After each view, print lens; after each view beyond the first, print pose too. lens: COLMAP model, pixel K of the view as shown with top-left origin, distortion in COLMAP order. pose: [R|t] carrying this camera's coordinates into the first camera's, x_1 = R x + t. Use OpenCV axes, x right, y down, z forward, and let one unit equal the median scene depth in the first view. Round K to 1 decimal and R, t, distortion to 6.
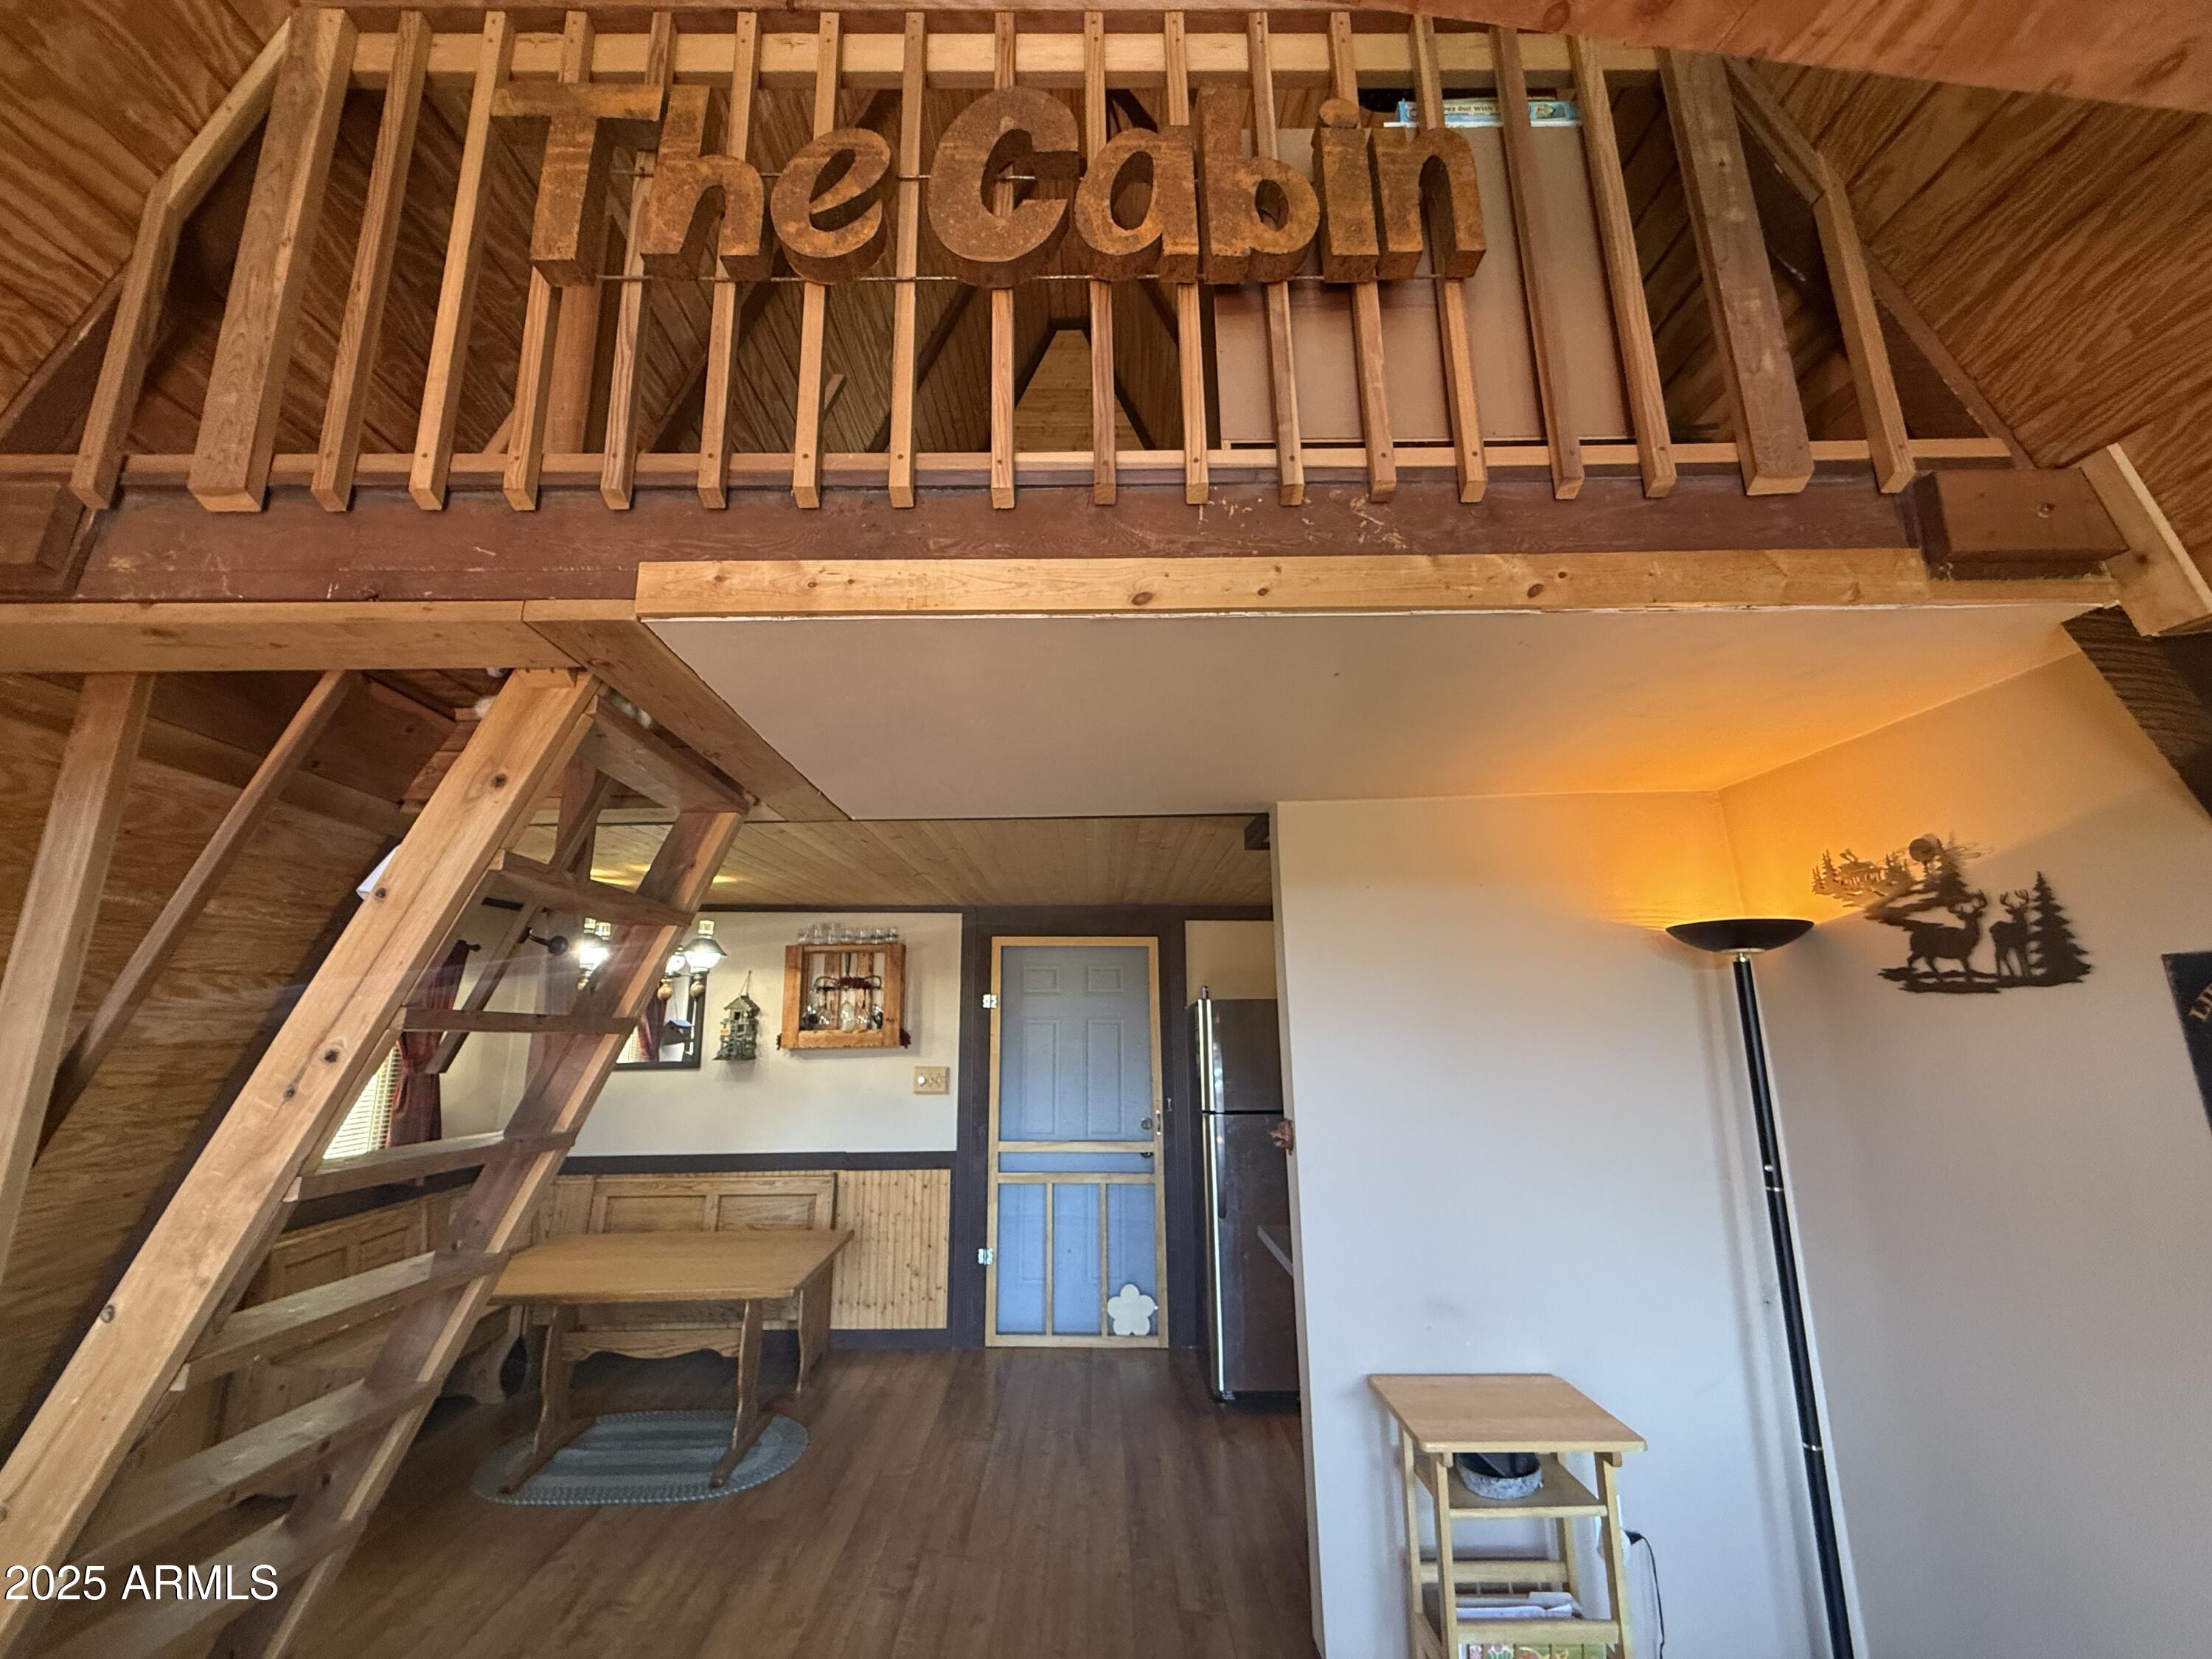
lens RADIAL K [[876.0, 0, 1097.8], [0, 876.0, 830.8], [0, 0, 1]] dist [-0.003386, 0.000519]
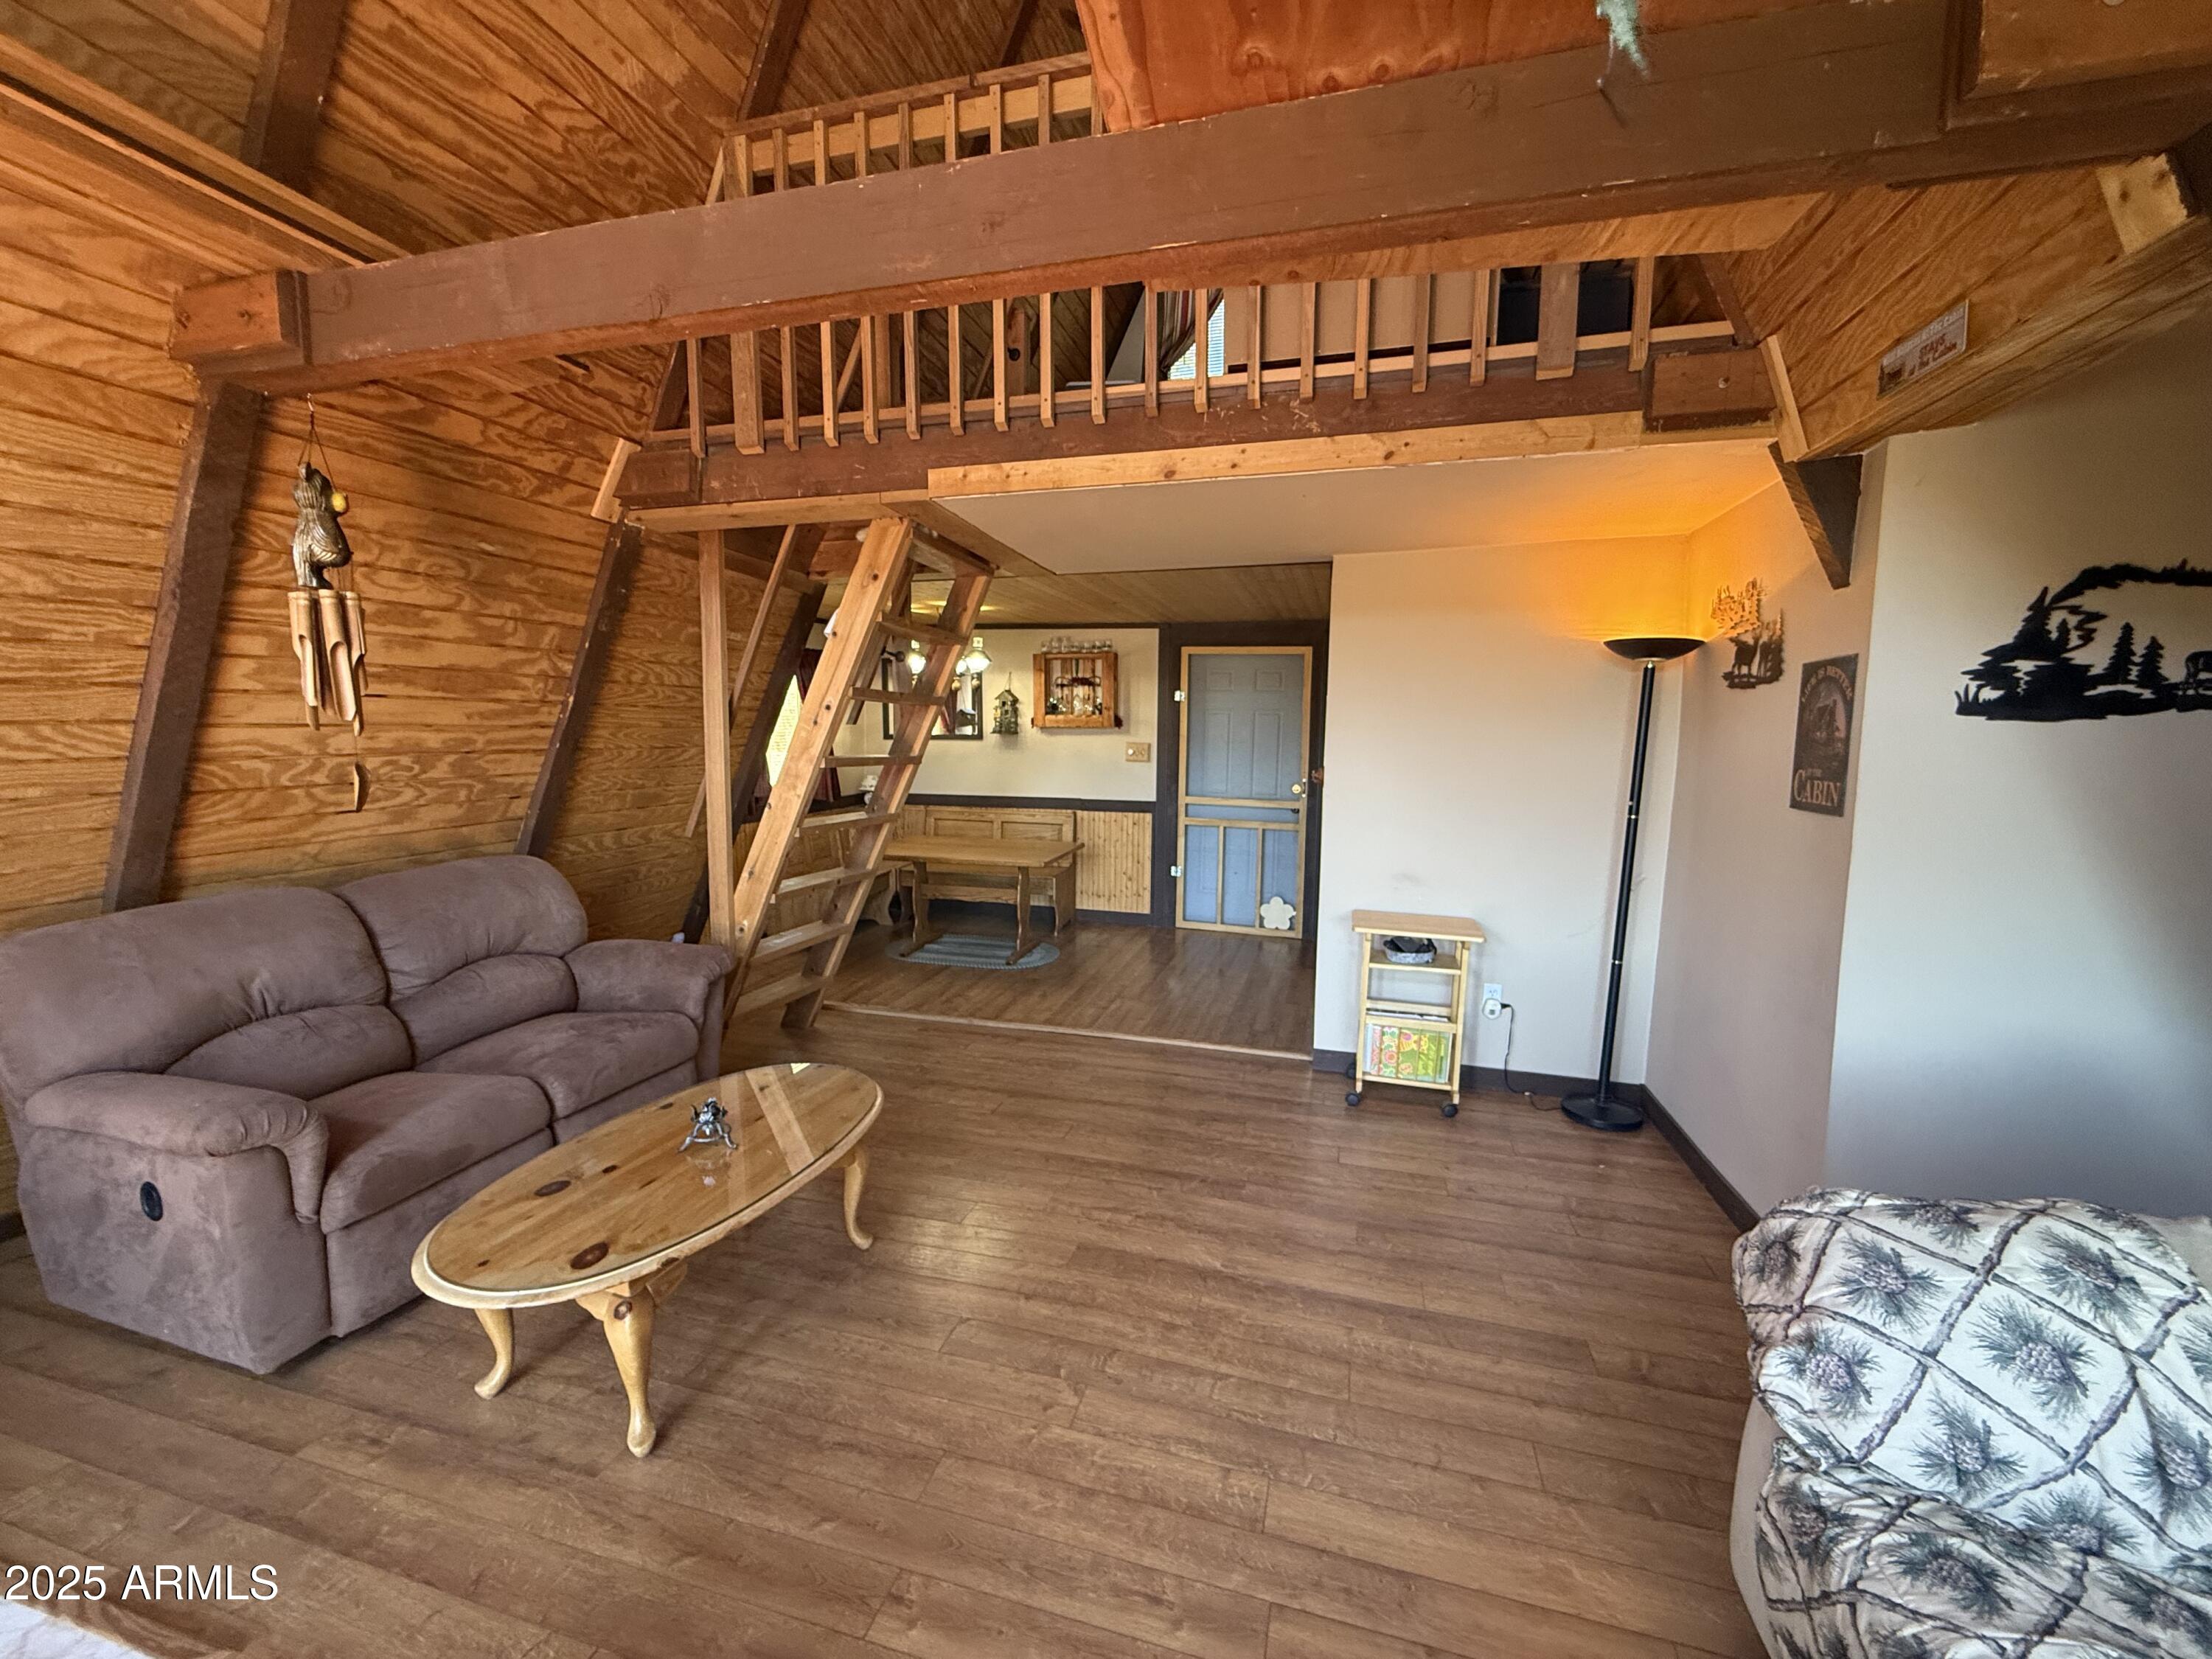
lens RADIAL K [[876.0, 0, 1104.8], [0, 876.0, 829.7], [0, 0, 1]] dist [-0.003386, 0.000519]
pose [[0.960123, 0.053132, -0.274482, 0.177405], [0.039670, 0.945951, 0.321875, -0.056523], [0.276748, -0.319928, 0.906122, -0.374062]]
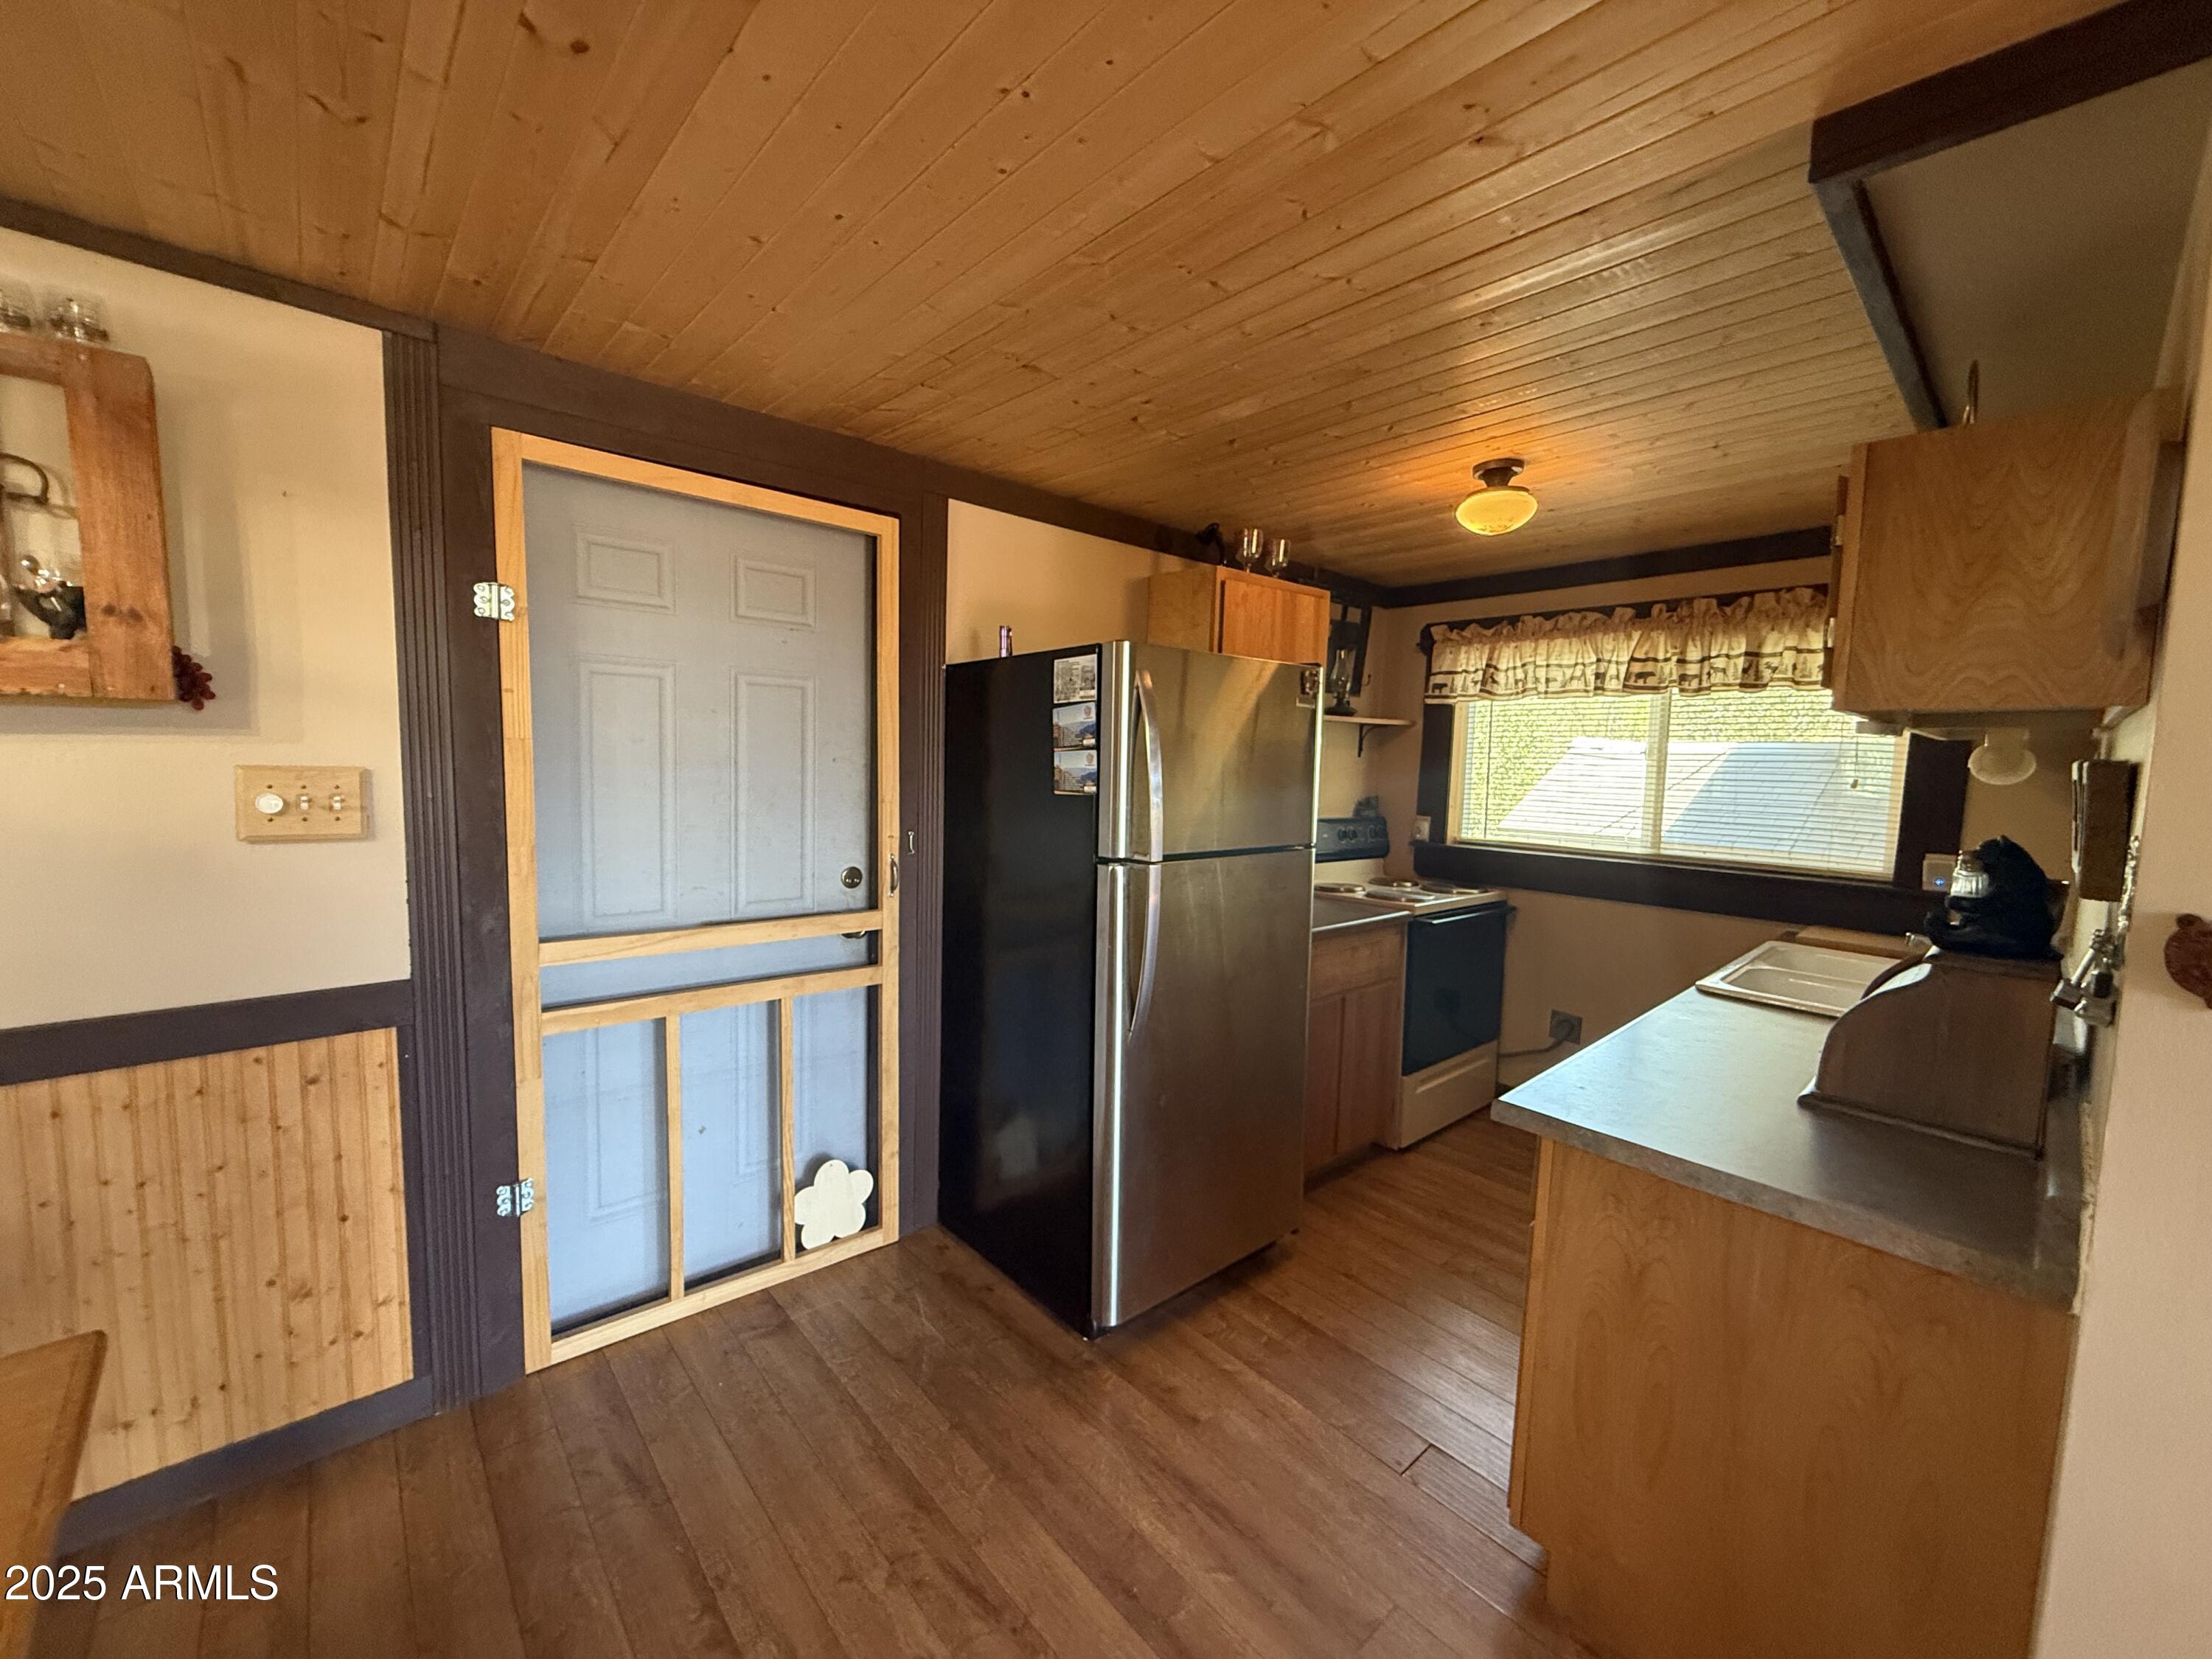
lens RADIAL K [[876.0, 0, 1106.6], [0, 876.0, 828.4], [0, 0, 1]] dist [-0.003386, 0.000519]
pose [[0.759087, -0.030065, 0.650295, -0.212590], [-0.175131, 0.952675, 0.248475, 0.183325], [-0.626990, -0.302501, 0.717897, 0.661383]]
